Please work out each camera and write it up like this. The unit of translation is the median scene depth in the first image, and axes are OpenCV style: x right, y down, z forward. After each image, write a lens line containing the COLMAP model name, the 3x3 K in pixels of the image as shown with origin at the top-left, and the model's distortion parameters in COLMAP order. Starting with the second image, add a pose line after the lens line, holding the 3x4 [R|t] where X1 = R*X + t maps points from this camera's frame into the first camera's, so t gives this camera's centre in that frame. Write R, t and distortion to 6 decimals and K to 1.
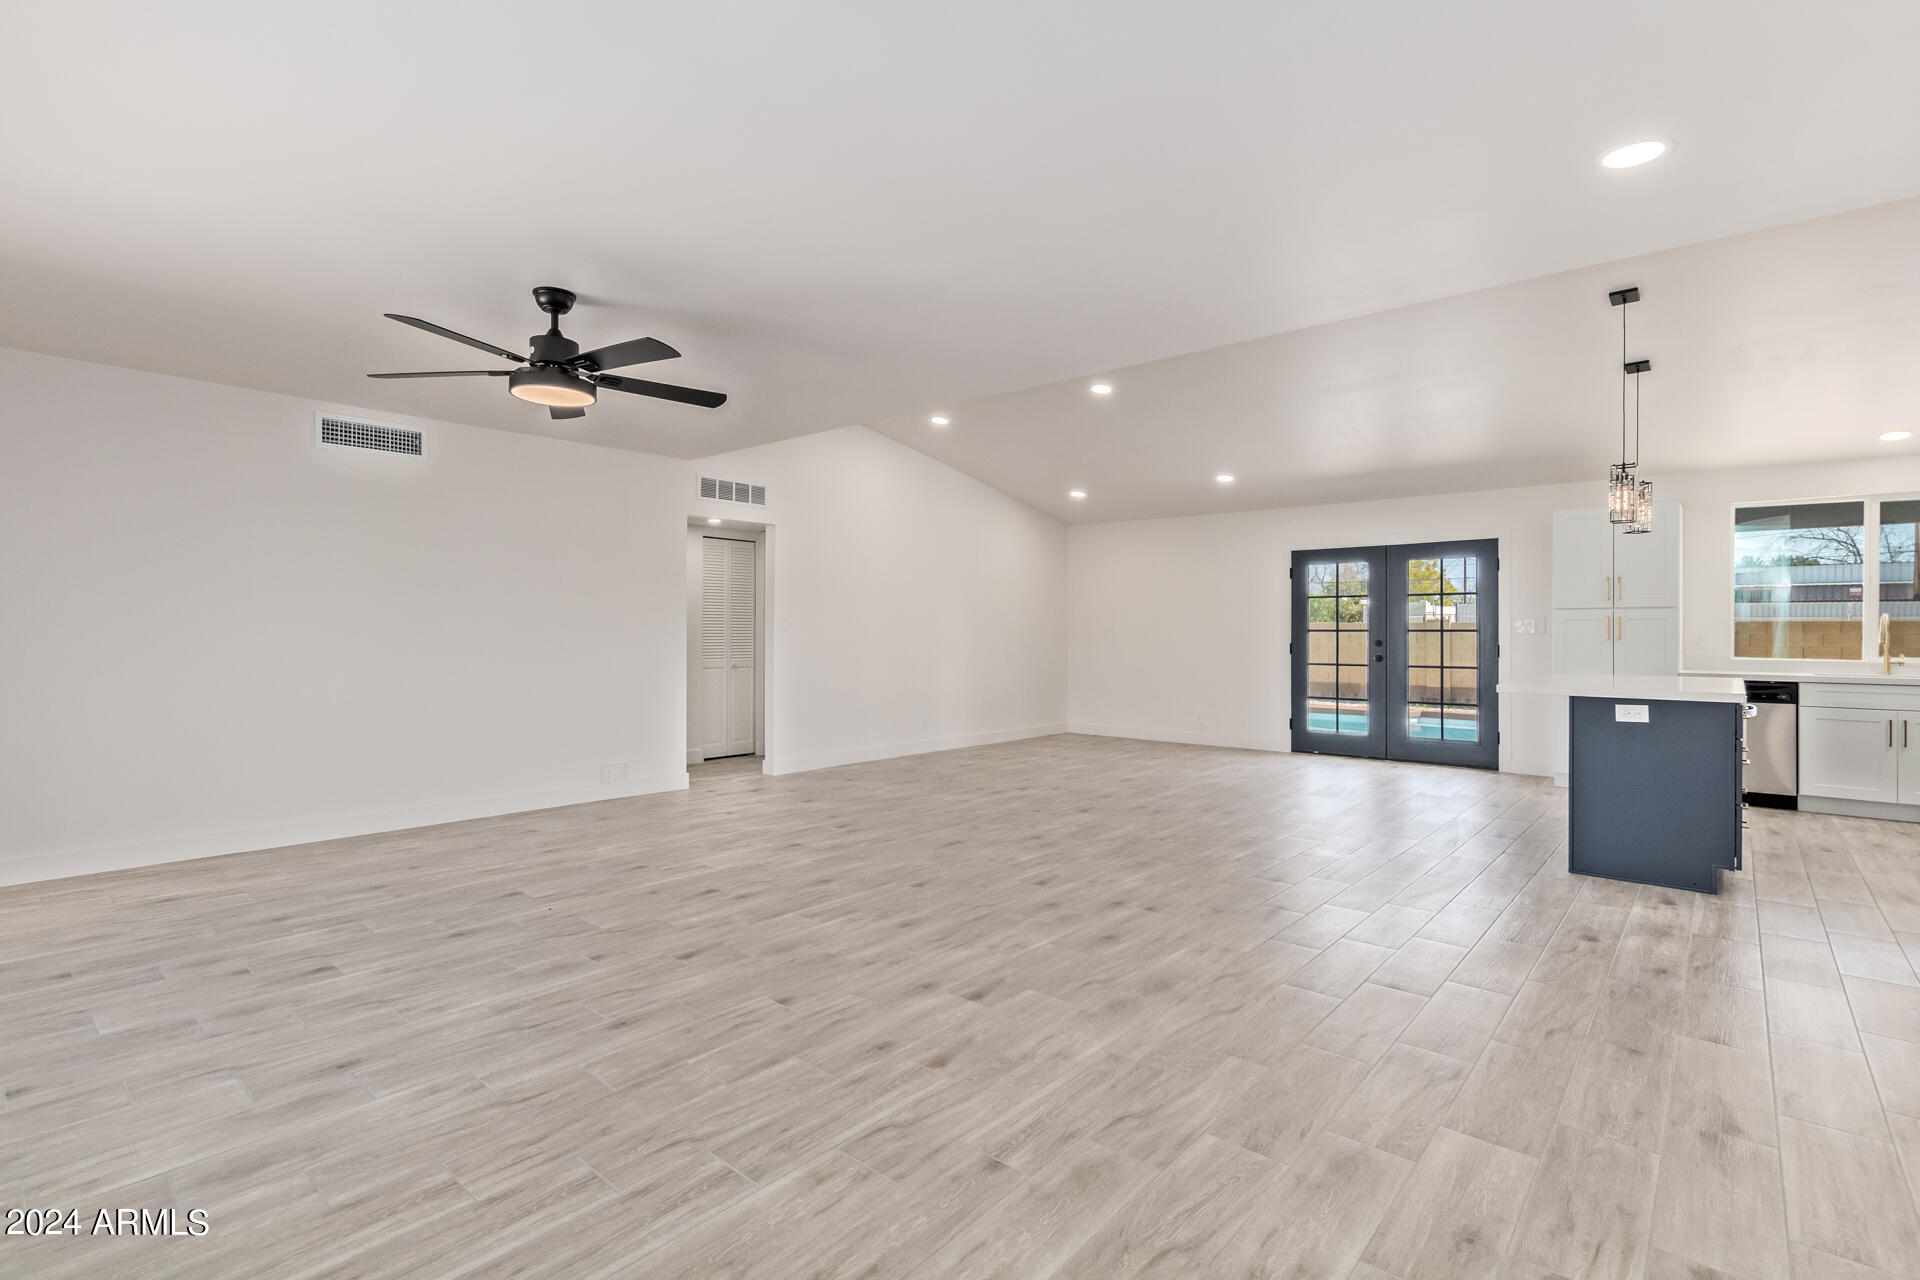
lens RADIAL K [[889.2, 0, 960.0], [0, 889.2, 640.0], [0, 0, 1]] dist [0.003230, -0.000391]
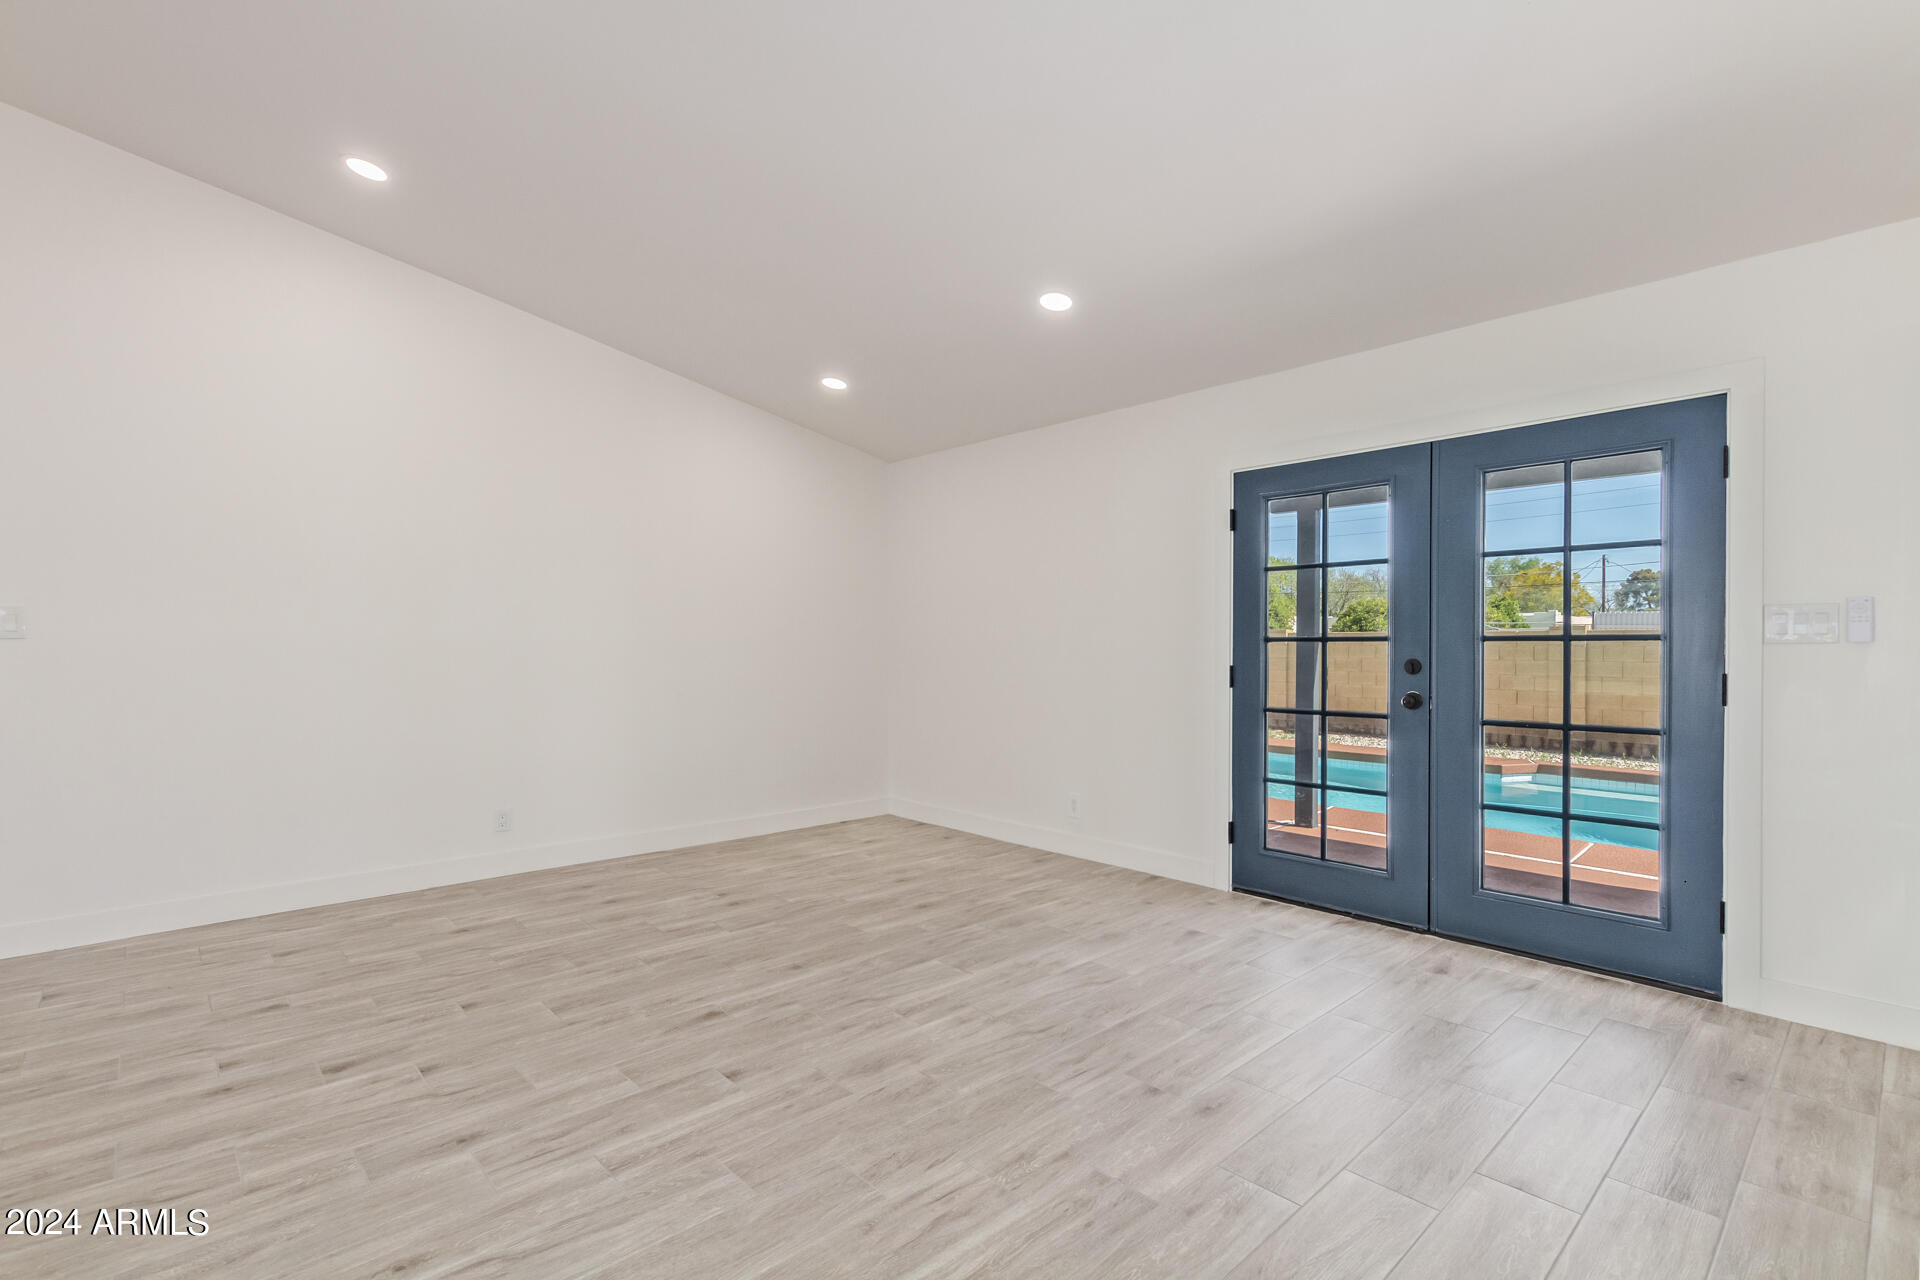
lens RADIAL K [[889.2, 0, 960.0], [0, 889.2, 640.0], [0, 0, 1]] dist [0.003230, -0.000391]
pose [[0.993679, -0.002061, -0.112237, 0.620726], [0.000373, 0.999886, -0.015063, -0.006282], [0.112255, 0.014926, 0.993567, 1.117495]]
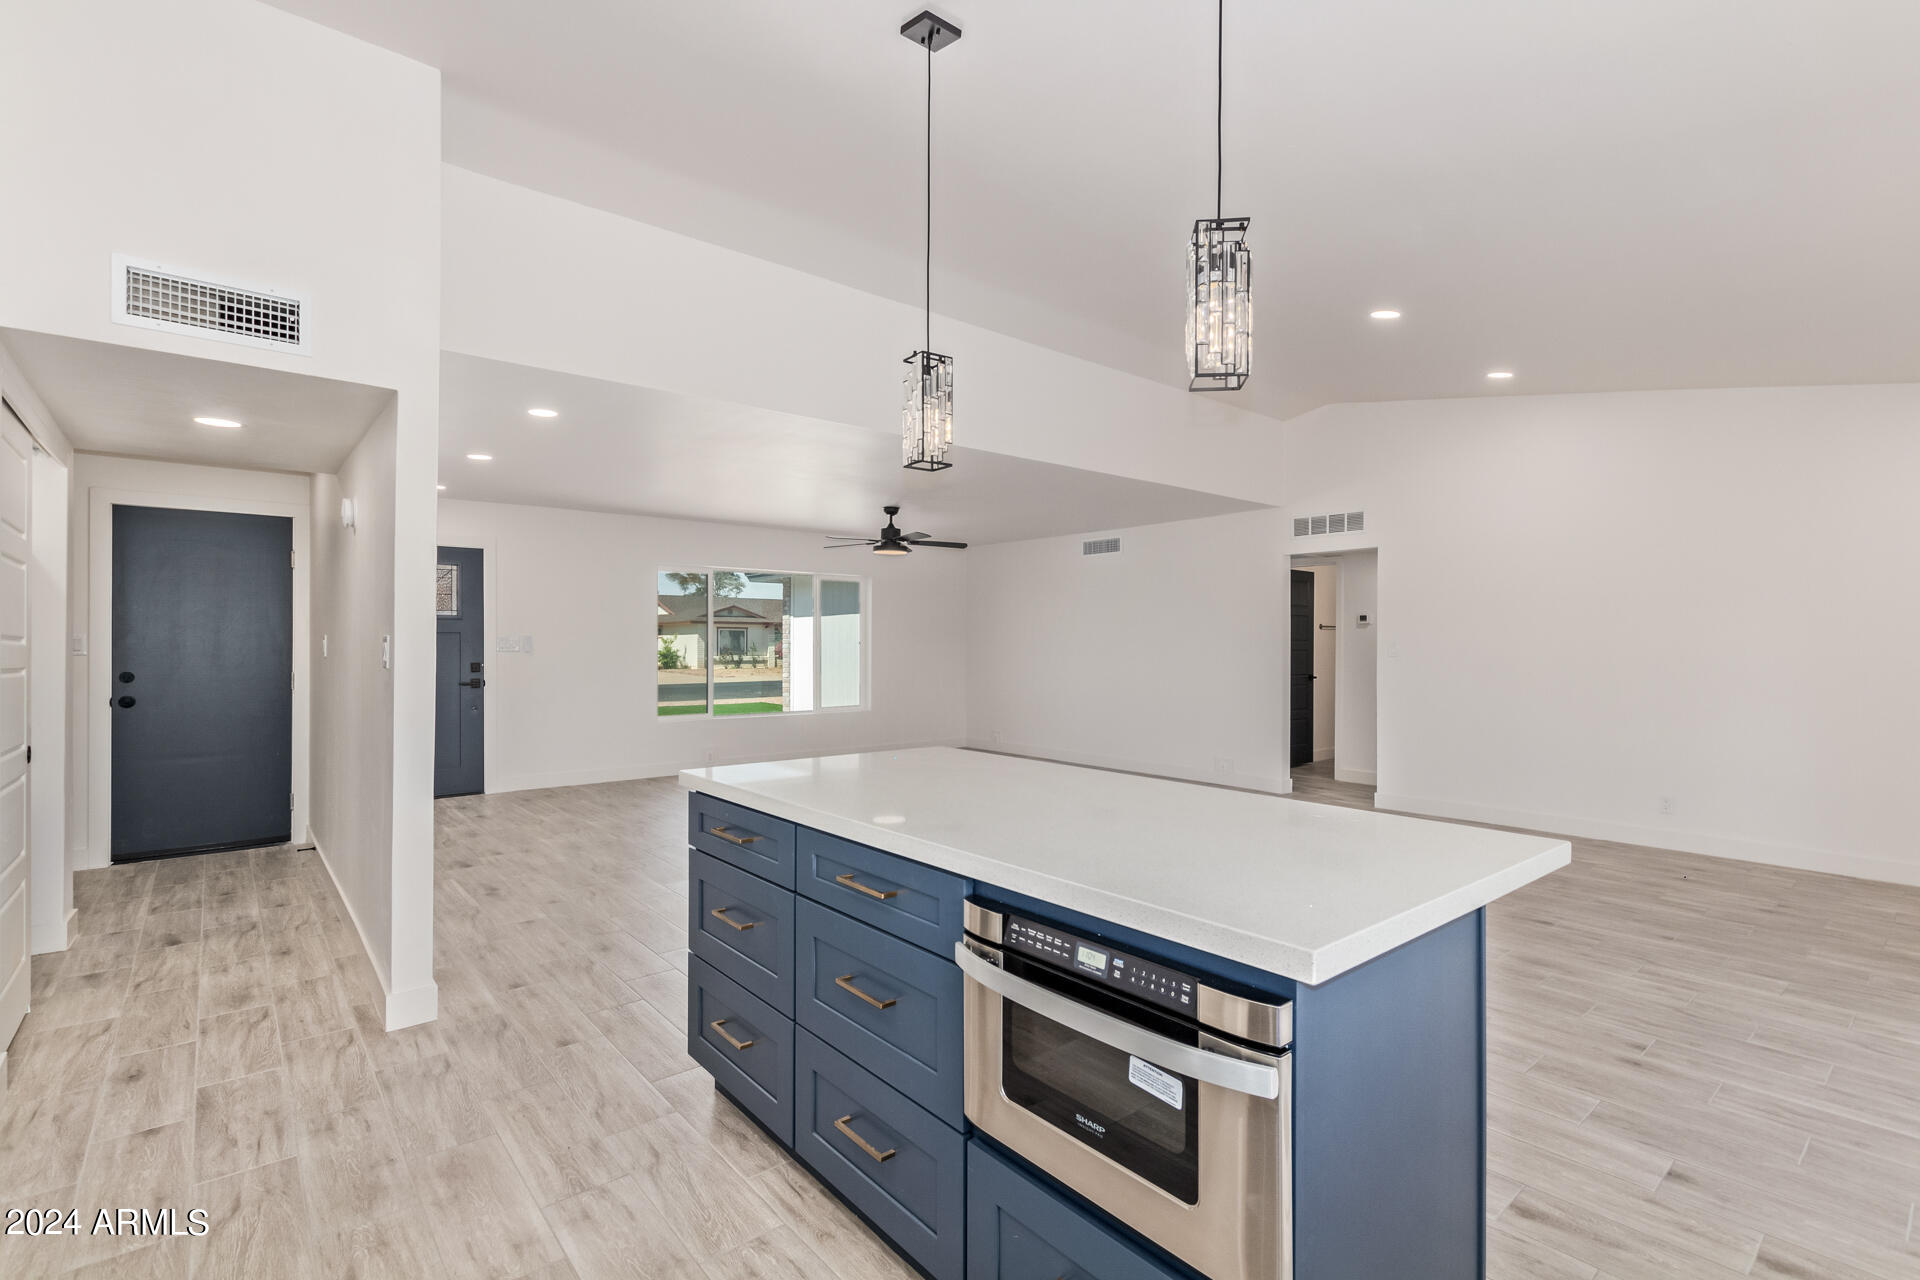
lens RADIAL K [[882.1, 0, 966.3], [0, 882.1, 638.4], [0, 0, 1]] dist [0.002617, -0.000387]
pose [[-0.151915, -0.008053, -0.988361, 1.471194], [-0.014455, 0.999878, -0.005925, -0.034434], [0.988288, 0.013387, -0.152013, 1.289392]]
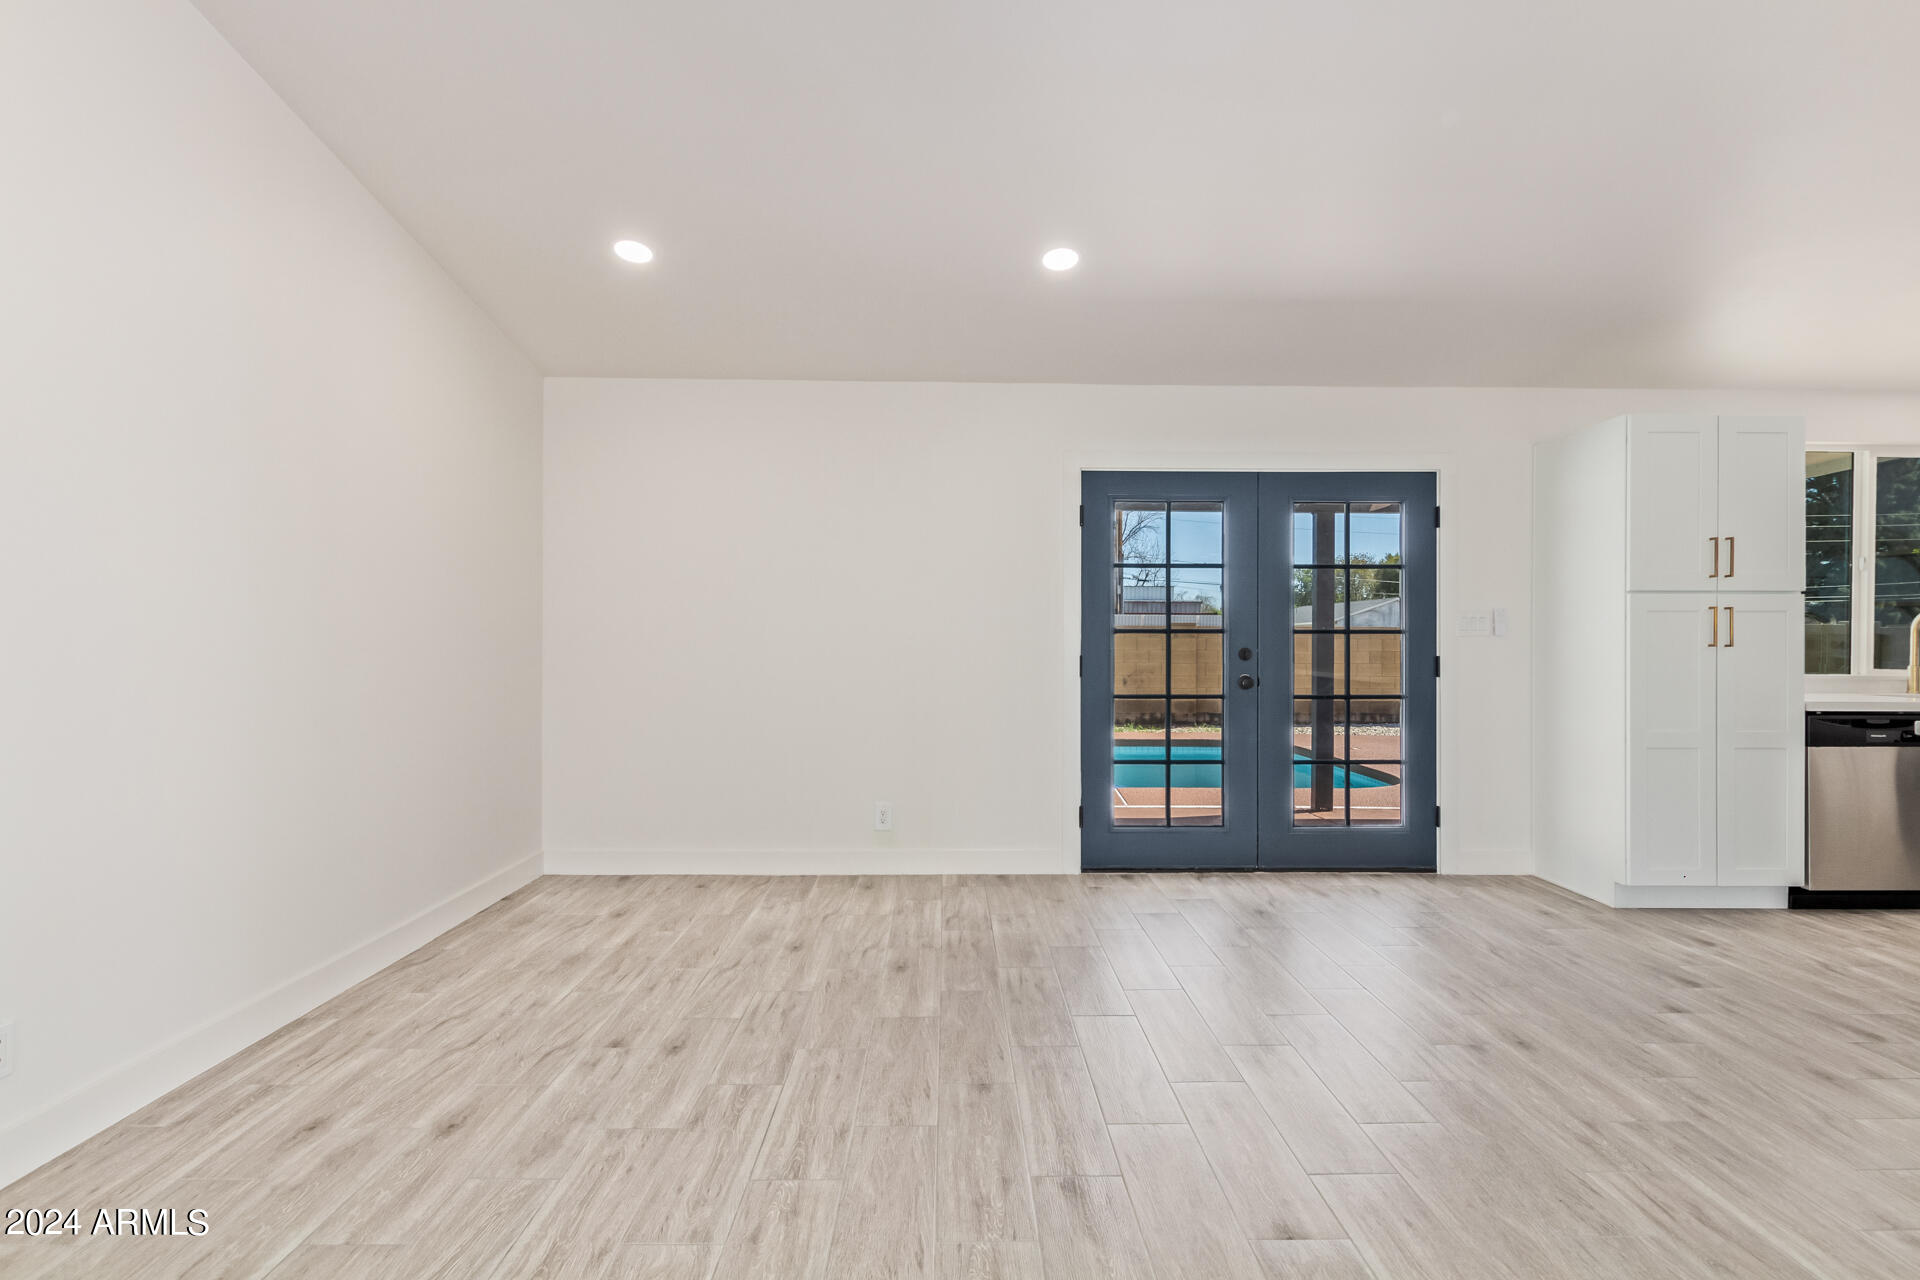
lens RADIAL K [[882.1, 0, 966.3], [0, 882.1, 638.4], [0, 0, 1]] dist [0.002617, -0.000387]
pose [[0.745690, -0.000993, 0.666292, -0.013954], [0.005159, 0.999978, -0.004284, -0.009764], [-0.666273, 0.006632, 0.745679, 1.490832]]
